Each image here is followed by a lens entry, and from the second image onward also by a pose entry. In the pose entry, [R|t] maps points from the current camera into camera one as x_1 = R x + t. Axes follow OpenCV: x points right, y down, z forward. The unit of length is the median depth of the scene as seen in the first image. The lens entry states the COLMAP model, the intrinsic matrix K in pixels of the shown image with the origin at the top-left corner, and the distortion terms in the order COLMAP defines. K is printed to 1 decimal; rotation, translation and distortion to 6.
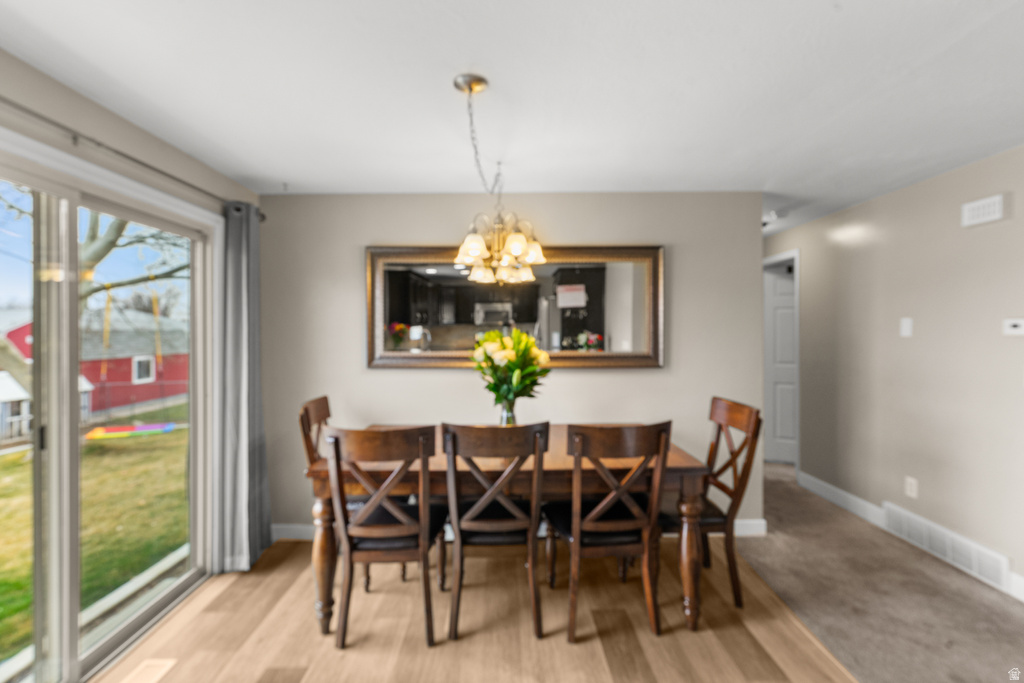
lens RADIAL K [[467.9, 0, 507.9], [0, 467.9, 338.6], [0, 0, 1]] dist [-0.000755, -0.000124]
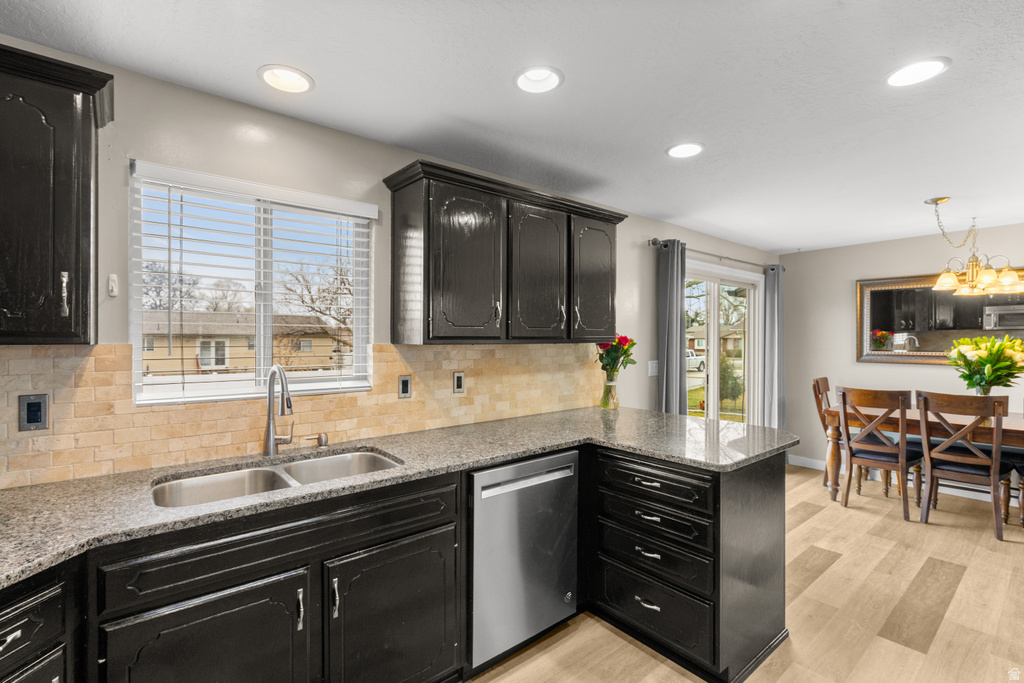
lens RADIAL K [[467.9, 0, 507.9], [0, 467.9, 338.6], [0, 0, 1]] dist [-0.000755, -0.000124]
pose [[0.625870, 0.003889, -0.779917, 0.208106], [-0.013711, 0.999888, -0.006017, 0.016708], [0.779806, 0.014459, 0.625854, -0.999201]]
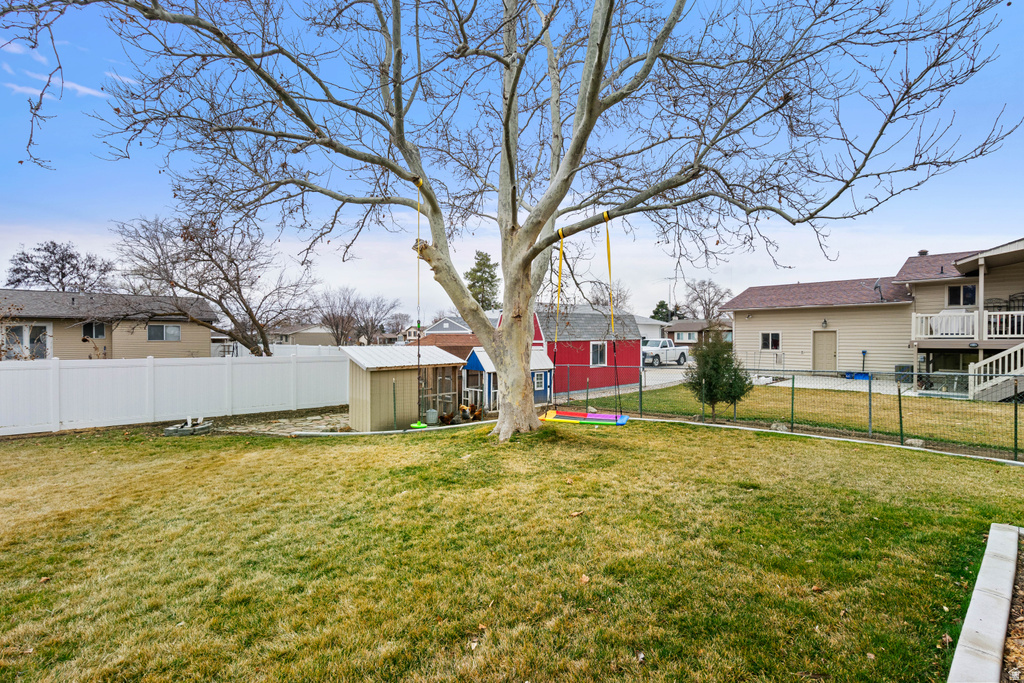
lens RADIAL K [[471.5, 0, 507.1], [0, 471.5, 331.0], [0, 0, 1]] dist [-0.001766, -0.000231]
pose [[0.654672, -0.008775, -0.755863, -1.227316], [-0.011138, 0.999712, -0.021253, 0.296565], [0.755831, 0.022332, 0.654385, 1.619560]]
